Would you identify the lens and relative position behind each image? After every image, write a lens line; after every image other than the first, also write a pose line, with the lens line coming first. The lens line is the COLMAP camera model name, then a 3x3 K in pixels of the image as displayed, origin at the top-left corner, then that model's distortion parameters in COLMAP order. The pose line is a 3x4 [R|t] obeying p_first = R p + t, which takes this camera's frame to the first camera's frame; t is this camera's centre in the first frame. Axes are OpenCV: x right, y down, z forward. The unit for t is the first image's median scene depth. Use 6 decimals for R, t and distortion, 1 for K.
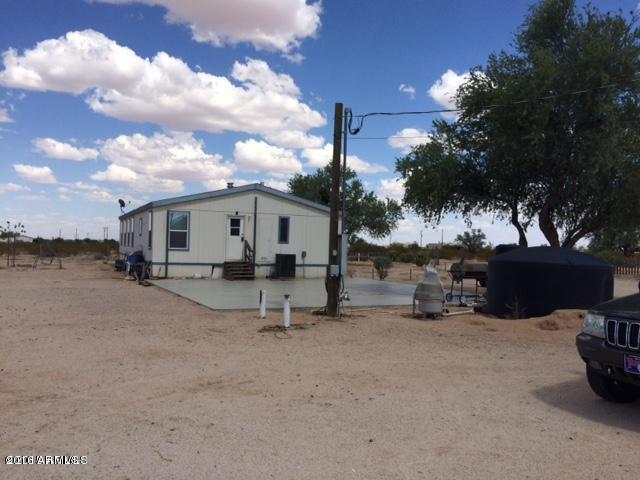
lens RADIAL K [[541.9, 0, 320.0], [0, 541.9, 240.0], [0, 0, 1]] dist [0.089083, -0.137198]
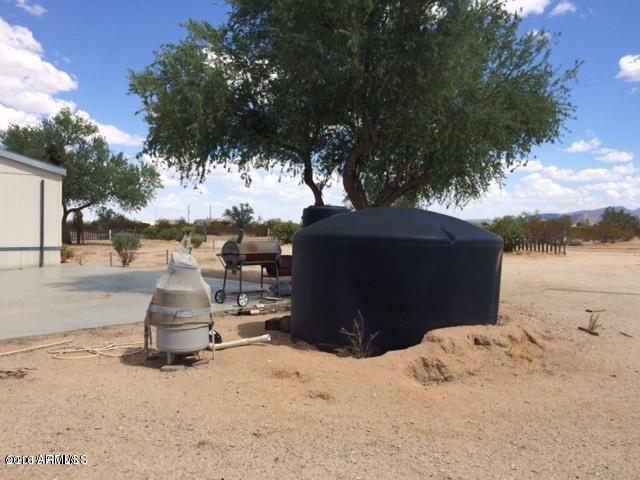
lens RADIAL K [[541.9, 0, 320.0], [0, 541.9, 240.0], [0, 0, 1]] dist [0.089083, -0.137198]
pose [[0.913080, -0.026007, 0.406951, 0.077379], [0.008030, 0.998917, 0.045821, 0.011881], [-0.407702, -0.038570, 0.912300, 0.335850]]
